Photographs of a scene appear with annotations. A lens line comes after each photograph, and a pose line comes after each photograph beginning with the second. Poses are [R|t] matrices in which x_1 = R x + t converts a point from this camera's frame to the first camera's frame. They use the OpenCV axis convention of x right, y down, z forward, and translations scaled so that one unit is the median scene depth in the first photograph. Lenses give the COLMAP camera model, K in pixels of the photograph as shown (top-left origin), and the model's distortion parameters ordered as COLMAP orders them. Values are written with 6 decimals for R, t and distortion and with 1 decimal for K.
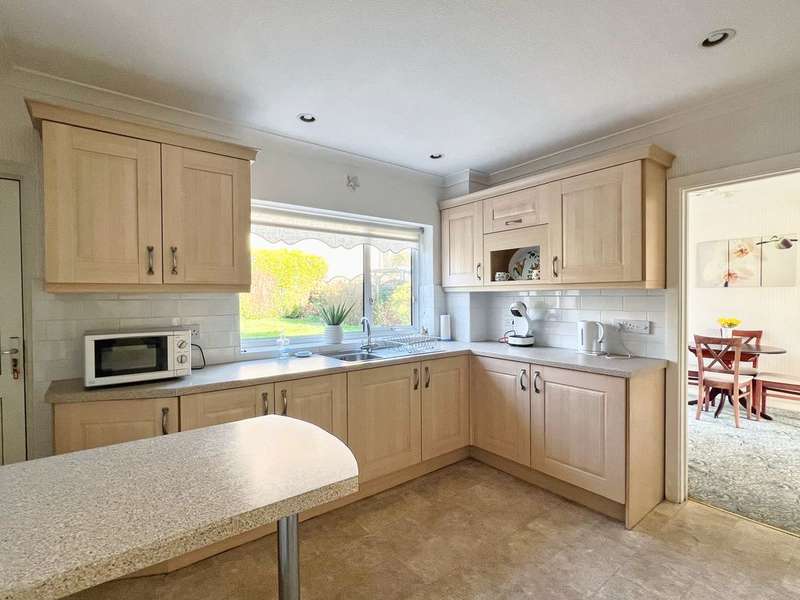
lens RADIAL K [[392.9, 0, 404.3], [0, 392.9, 301.5], [0, 0, 1]] dist [0.000508, 0.000700]
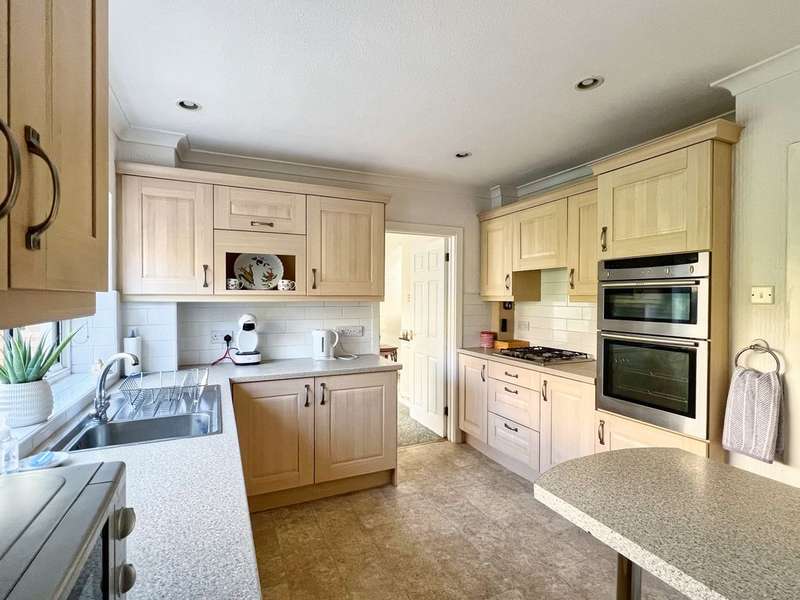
lens RADIAL K [[392.9, 0, 404.3], [0, 392.9, 301.5], [0, 0, 1]] dist [0.000508, 0.000700]
pose [[0.227820, -0.002092, 0.973701, -0.552354], [0.009351, 0.999956, -0.000039, -0.026993], [-0.973658, 0.009114, 0.227829, 0.530503]]
